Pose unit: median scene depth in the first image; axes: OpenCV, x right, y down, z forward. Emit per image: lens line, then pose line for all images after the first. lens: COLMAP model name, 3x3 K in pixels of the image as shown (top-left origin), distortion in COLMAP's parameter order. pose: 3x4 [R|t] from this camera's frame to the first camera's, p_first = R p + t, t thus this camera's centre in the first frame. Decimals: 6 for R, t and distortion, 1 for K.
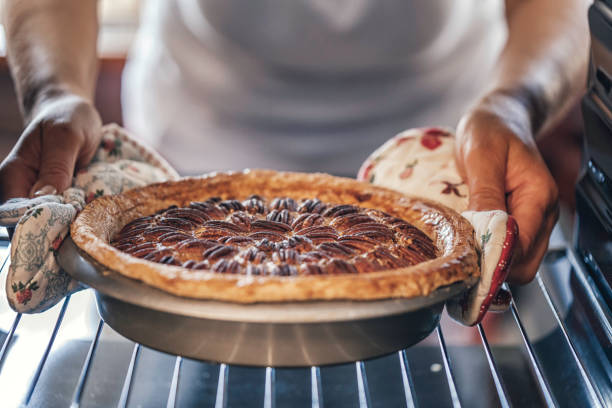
lens RADIAL K [[1017.0, 0, 295.7], [0, 1017.0, 203.0], [0, 0, 1]] dist [-0.085842, -0.096241]
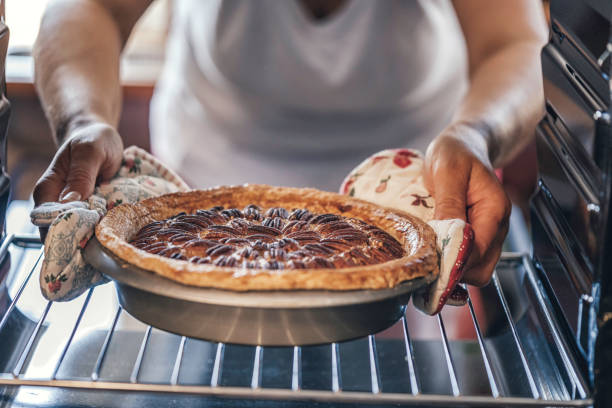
lens RADIAL K [[1017.0, 0, 295.7], [0, 1017.0, 203.0], [0, 0, 1]] dist [-0.085842, -0.096241]
pose [[0.999710, 0.014281, -0.019387, 0.034383], [-0.014953, 0.999278, -0.034937, 0.031822], [0.018874, 0.035217, 0.999201, -0.181251]]
